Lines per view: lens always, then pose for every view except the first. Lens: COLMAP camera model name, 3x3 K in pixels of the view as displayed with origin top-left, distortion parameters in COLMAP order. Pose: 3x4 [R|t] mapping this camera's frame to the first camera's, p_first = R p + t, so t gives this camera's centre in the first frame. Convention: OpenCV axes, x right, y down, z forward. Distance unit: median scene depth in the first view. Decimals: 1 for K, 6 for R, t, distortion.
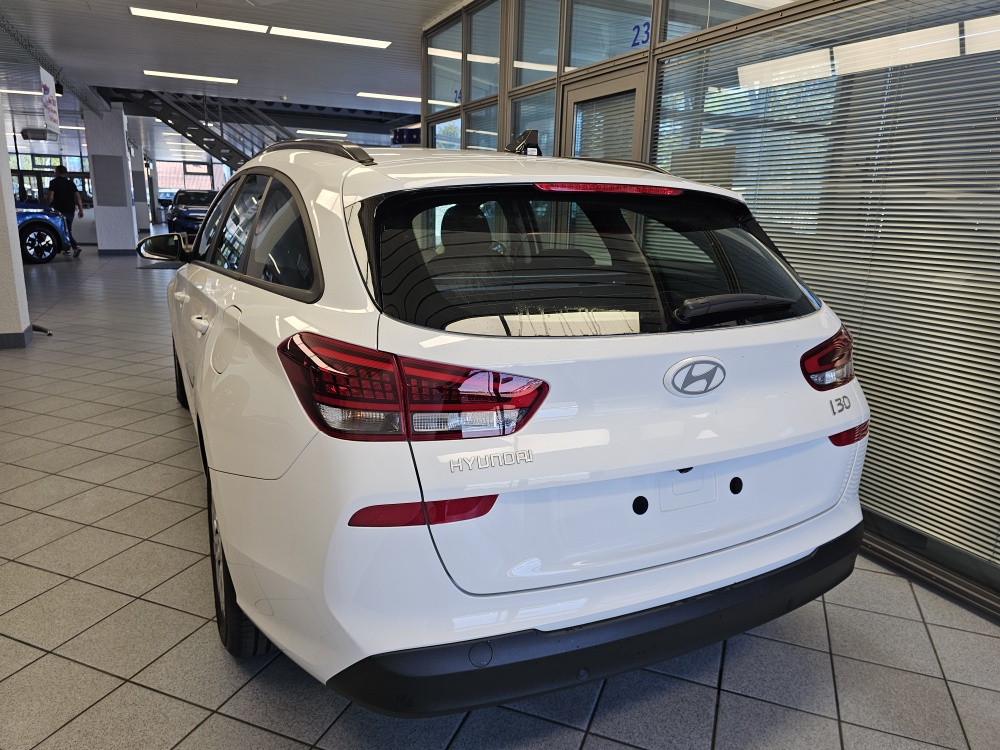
lens RADIAL K [[686.9, 0, 505.5], [0, 686.9, 372.1], [0, 0, 1]] dist [0.052719, -0.053138]
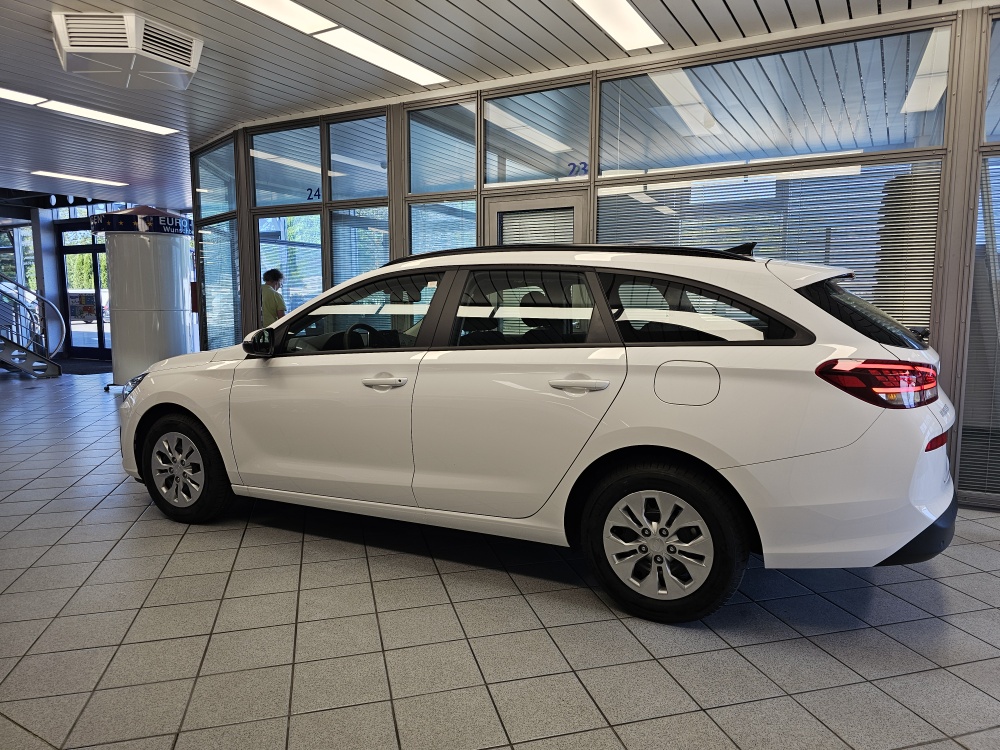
lens RADIAL K [[686.9, 0, 505.5], [0, 686.9, 372.1], [0, 0, 1]] dist [0.052719, -0.053138]
pose [[0.805678, -0.087174, 0.585904, -0.747225], [0.159124, 0.984606, -0.072317, -0.012721], [-0.570581, 0.151496, 0.807147, 0.033136]]
